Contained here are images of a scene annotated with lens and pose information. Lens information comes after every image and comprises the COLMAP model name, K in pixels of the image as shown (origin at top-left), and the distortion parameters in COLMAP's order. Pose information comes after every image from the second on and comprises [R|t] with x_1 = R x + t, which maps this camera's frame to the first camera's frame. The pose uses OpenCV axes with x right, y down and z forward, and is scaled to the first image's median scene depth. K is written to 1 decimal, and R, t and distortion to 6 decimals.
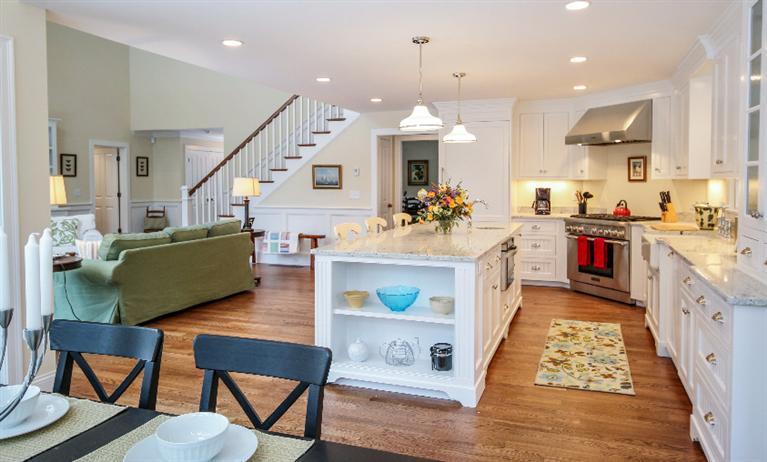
lens RADIAL K [[556.5, 0, 387.6], [0, 556.5, 202.9], [0, 0, 1]] dist [0.012980, -0.016420]
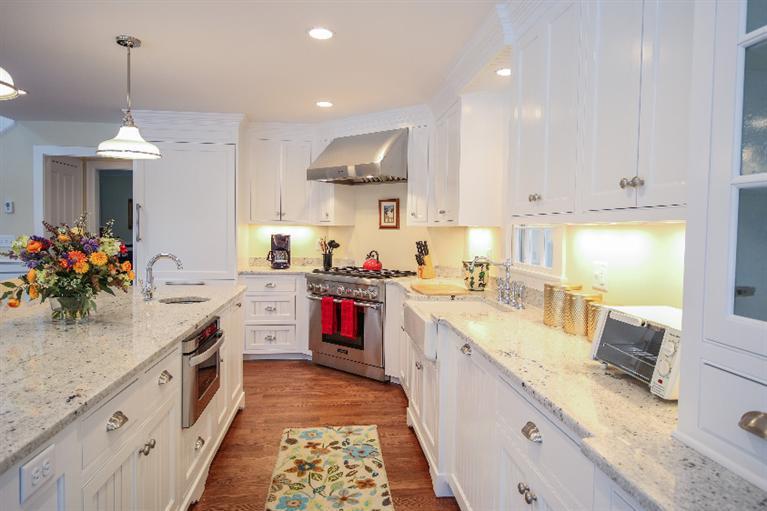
lens RADIAL K [[472.4, 0, 382.0], [0, 472.4, 253.9], [0, 0, 1]] dist [0.000149, -0.007610]
pose [[0.901093, -0.006245, 0.433581, 0.134766], [-0.000745, 0.999873, 0.015949, -0.011985], [-0.433625, -0.014695, 0.900974, 0.379026]]
